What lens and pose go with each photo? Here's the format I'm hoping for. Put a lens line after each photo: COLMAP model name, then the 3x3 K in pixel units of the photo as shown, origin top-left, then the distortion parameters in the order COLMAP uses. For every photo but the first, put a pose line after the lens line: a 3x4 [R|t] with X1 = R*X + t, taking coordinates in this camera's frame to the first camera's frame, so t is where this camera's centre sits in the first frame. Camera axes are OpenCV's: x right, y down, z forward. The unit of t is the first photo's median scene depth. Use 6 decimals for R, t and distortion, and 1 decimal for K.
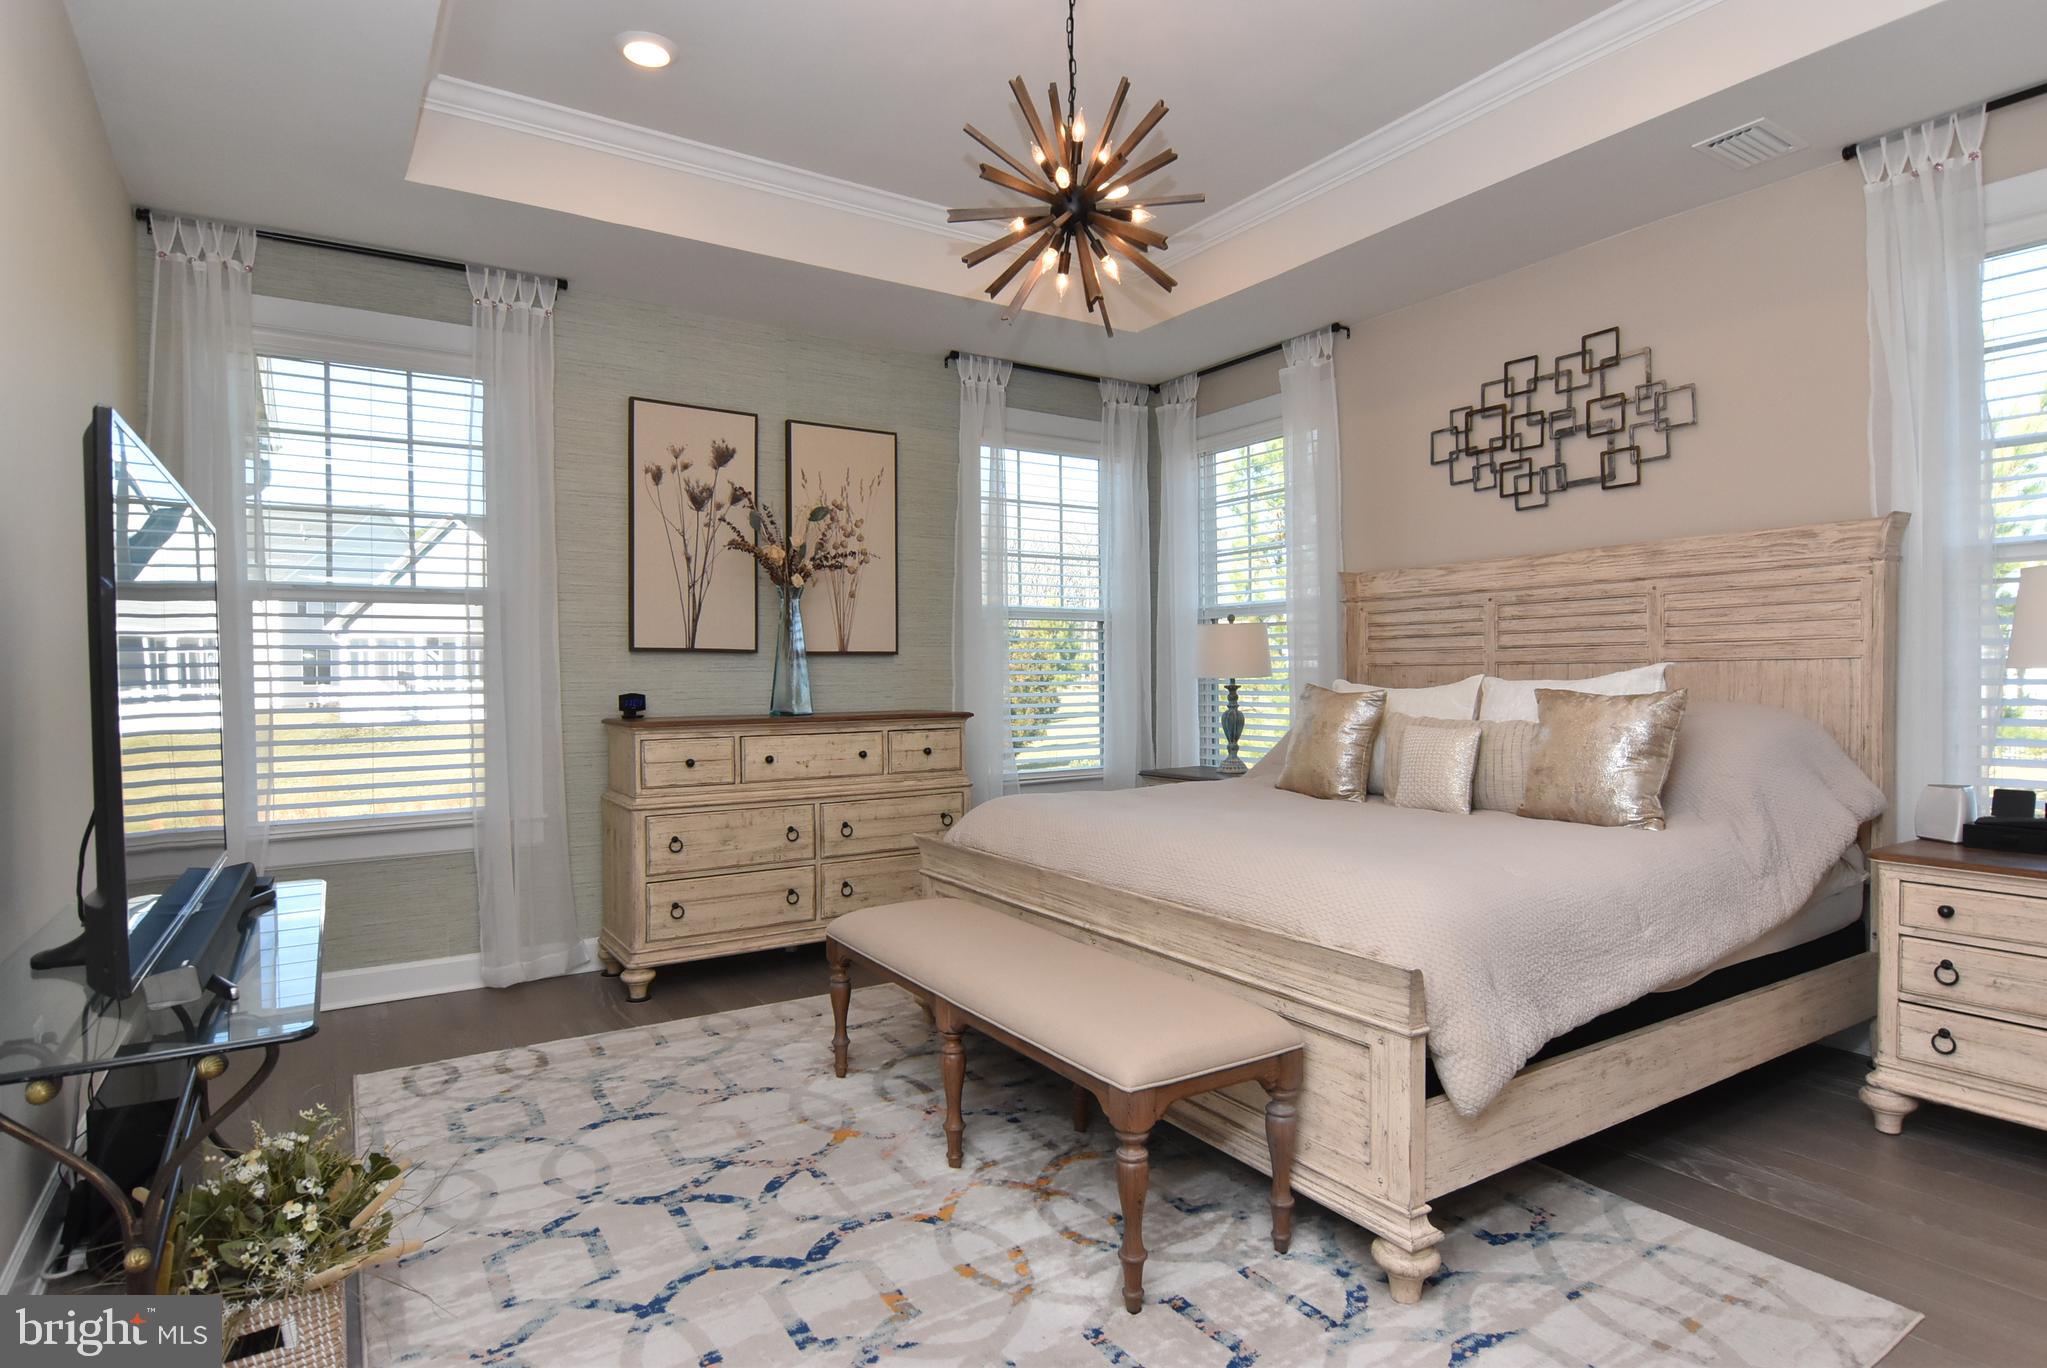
lens RADIAL K [[1090.4, 0, 1042.2], [0, 1090.4, 683.7], [0, 0, 1]] dist [-0.003242, -0.011543]
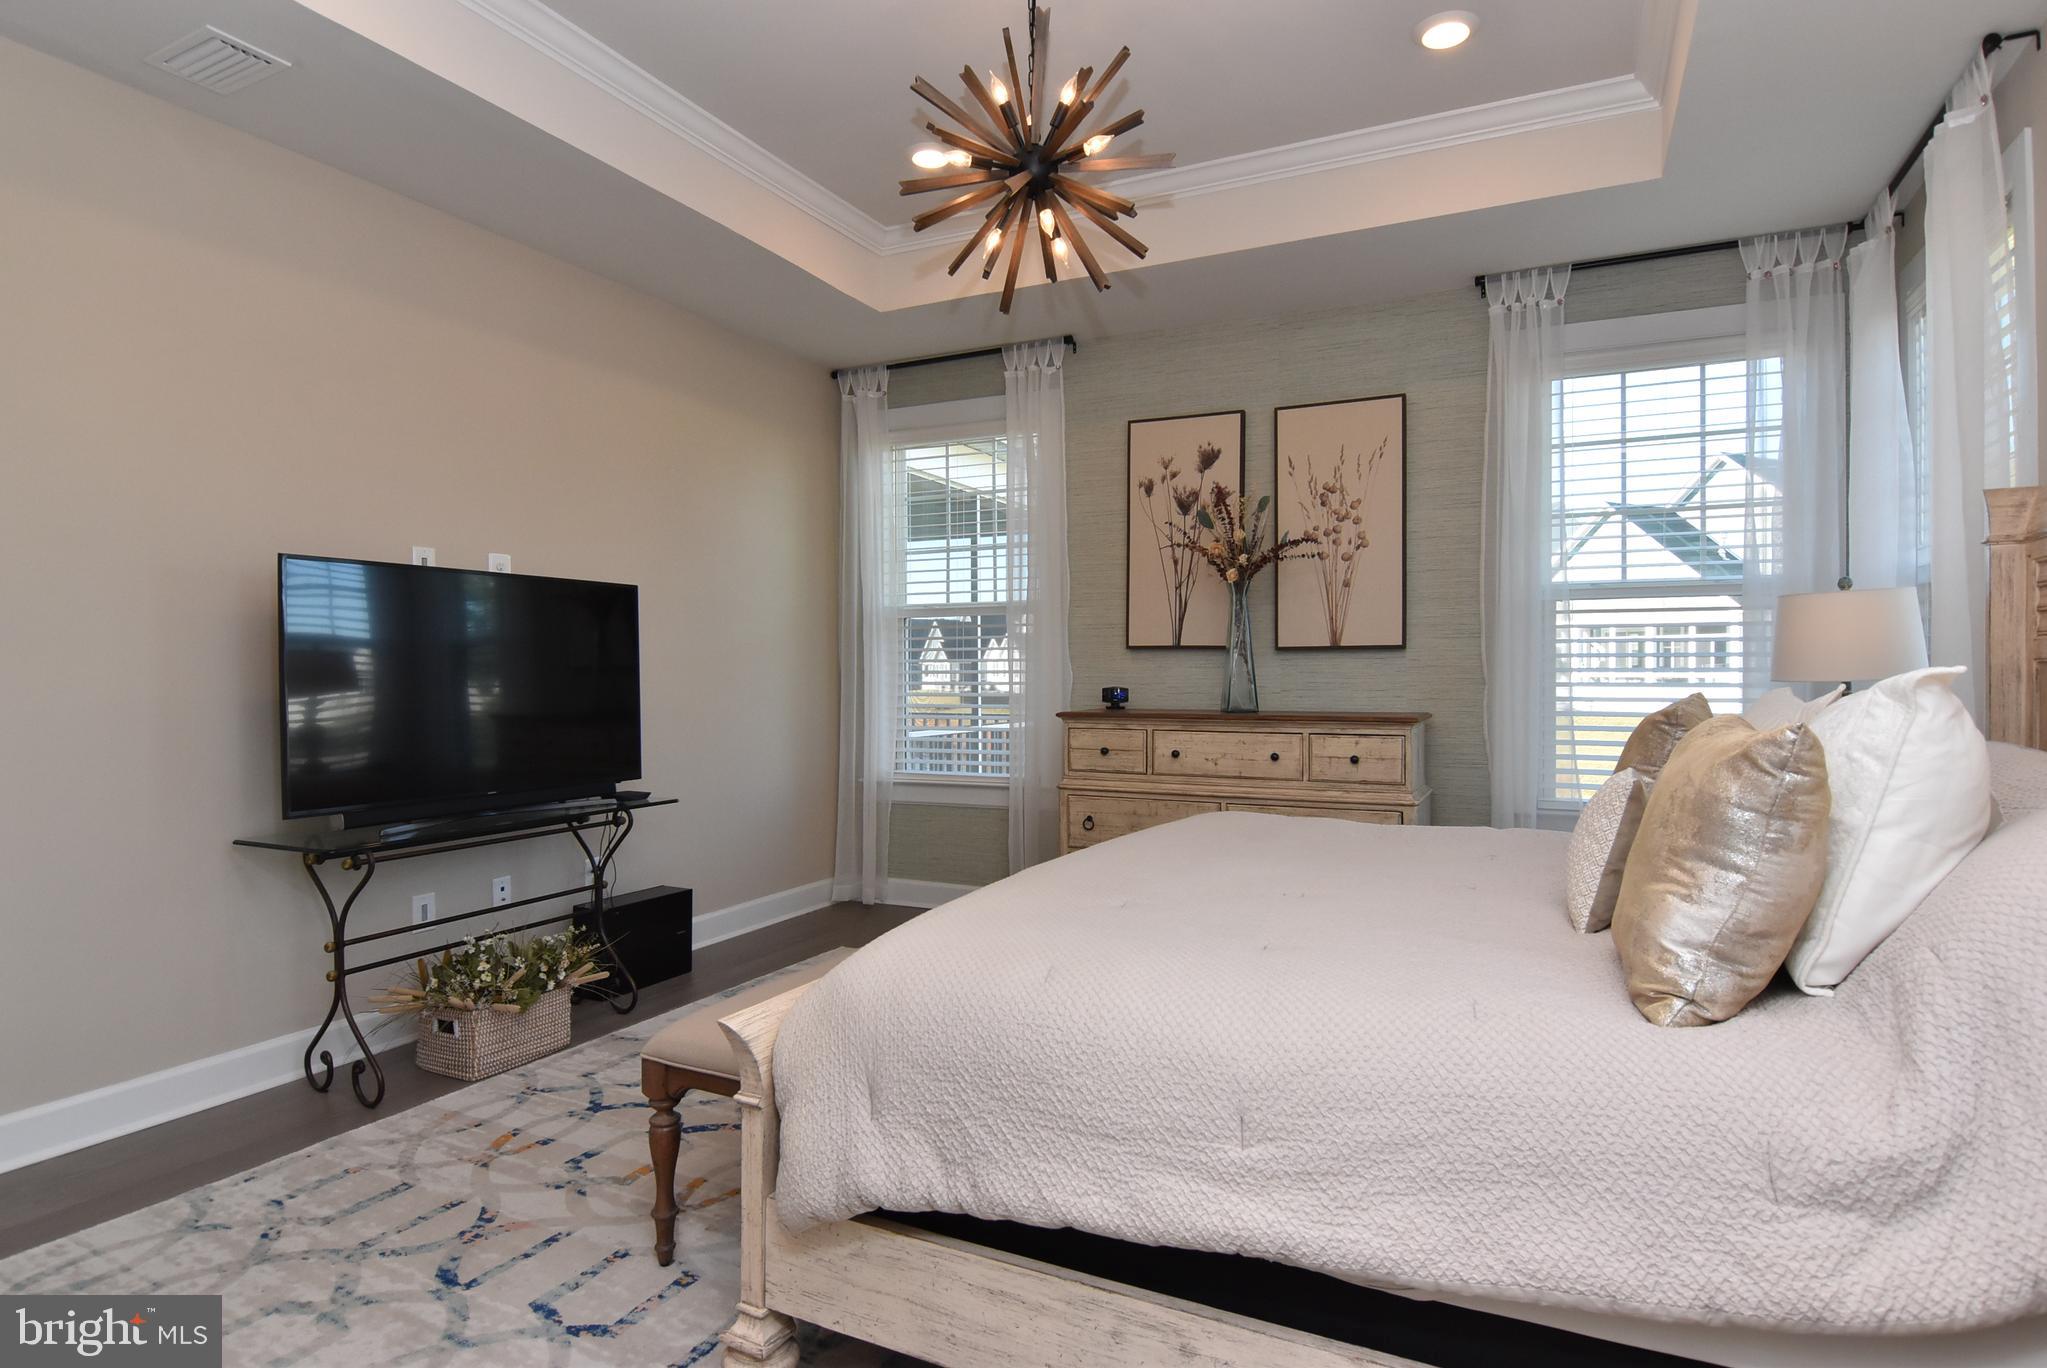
lens RADIAL K [[1090.4, 0, 1016.6], [0, 1090.4, 677.4], [0, 0, 1]] dist [-0.003242, -0.011543]
pose [[0.505930, 0.010733, -0.862508, 0.563111], [-0.010554, 0.999925, 0.006253, -0.007080], [0.862510, 0.005939, 0.506005, 0.358209]]
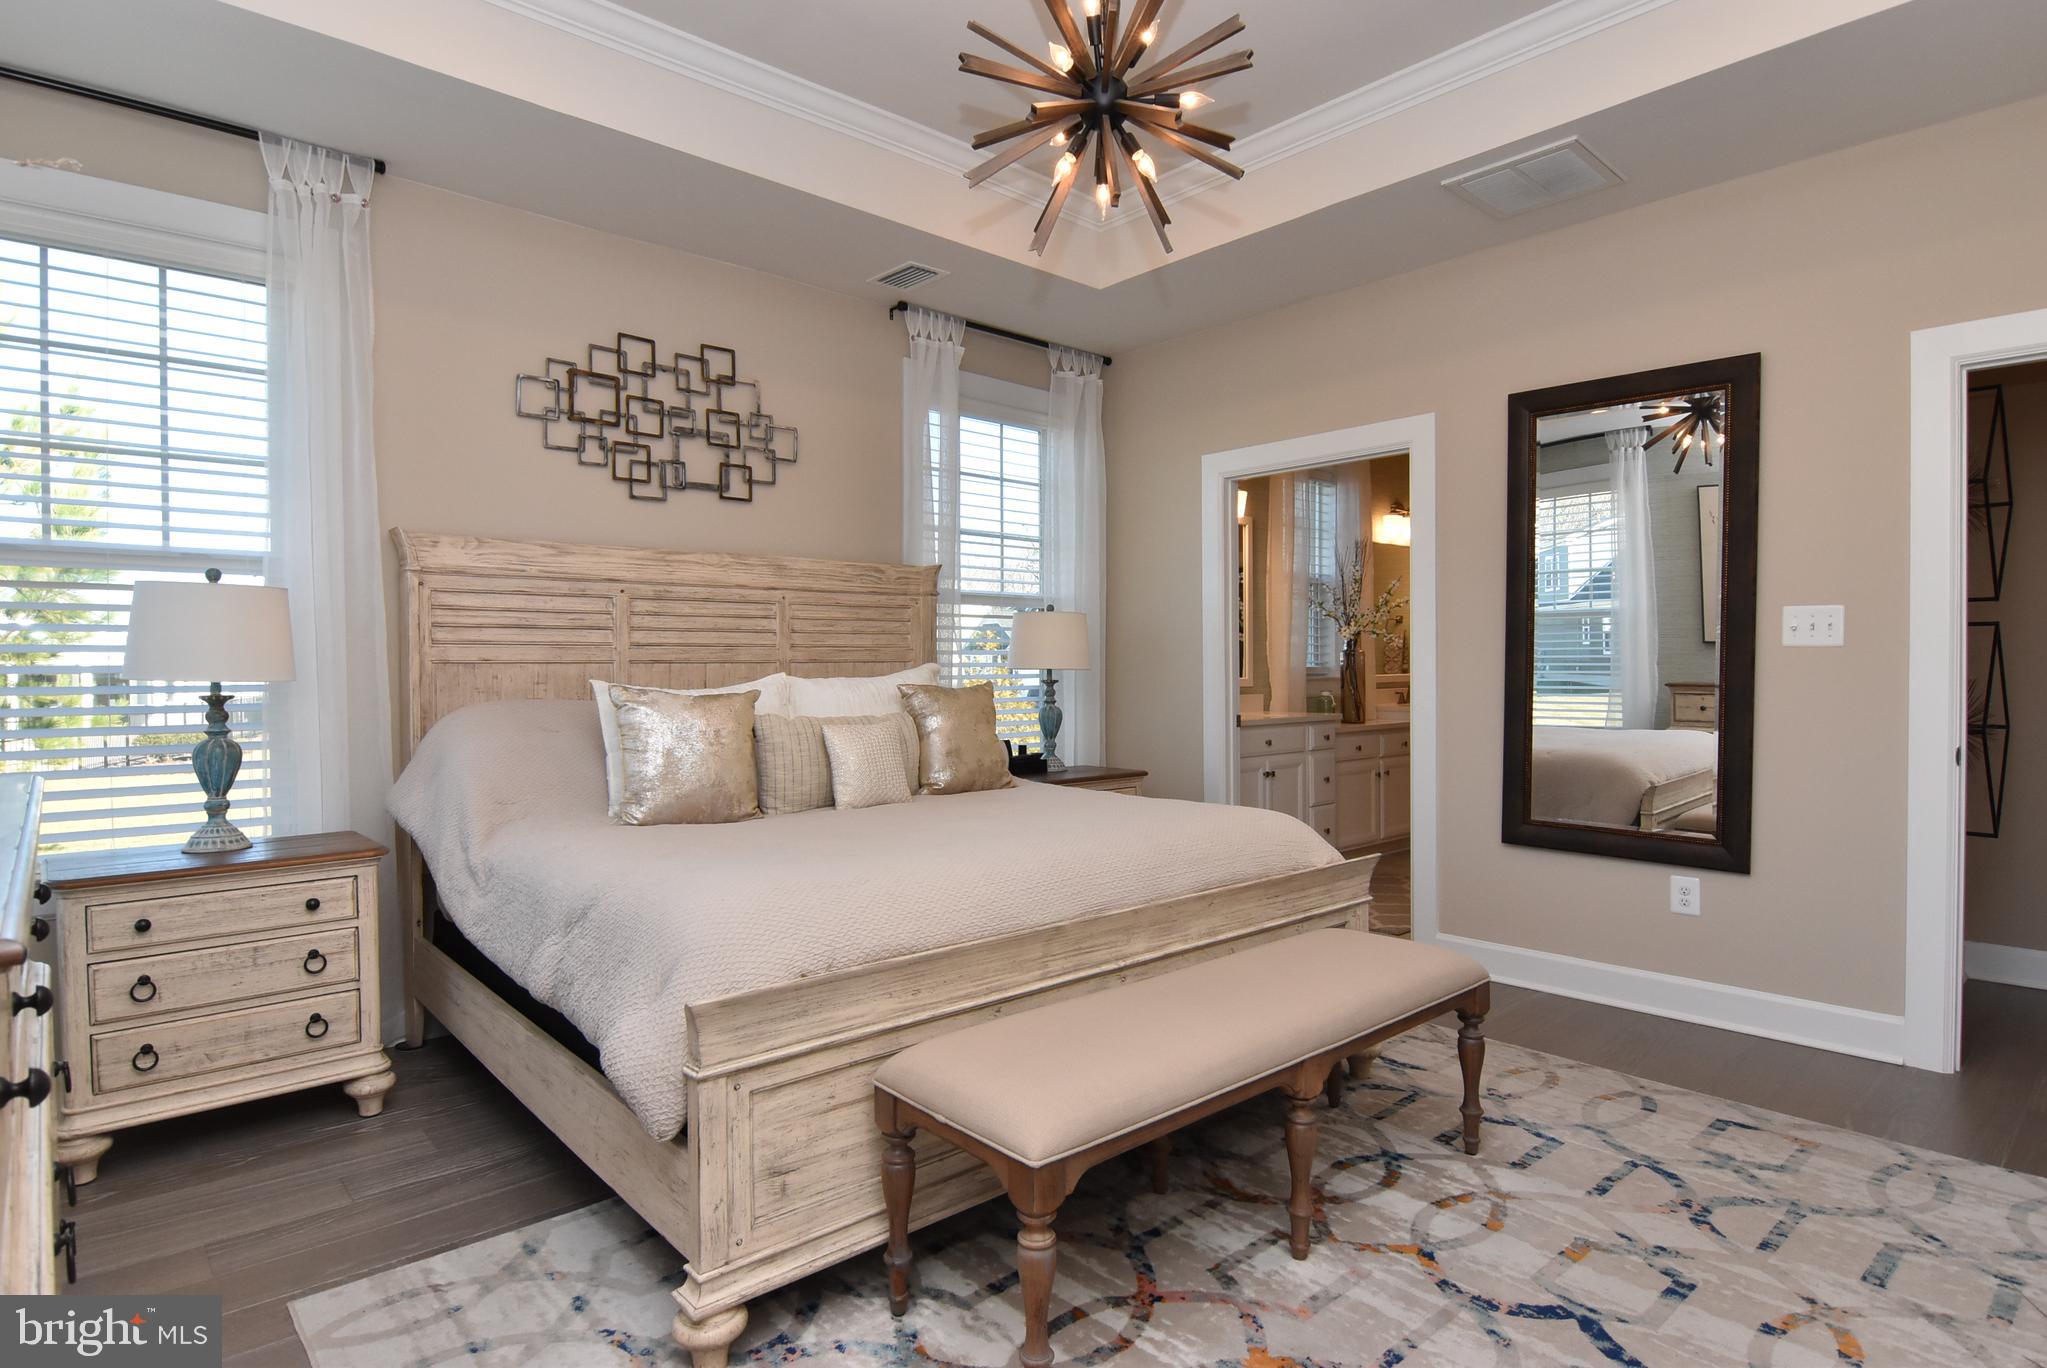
lens RADIAL K [[1090.4, 0, 1014.9], [0, 1090.4, 682.9], [0, 0, 1]] dist [-0.003242, -0.011543]
pose [[-0.145213, -0.004545, 0.989390, -0.535798], [0.016054, 0.999847, 0.006950, -0.002455], [-0.989270, 0.016893, -0.145118, 0.820589]]
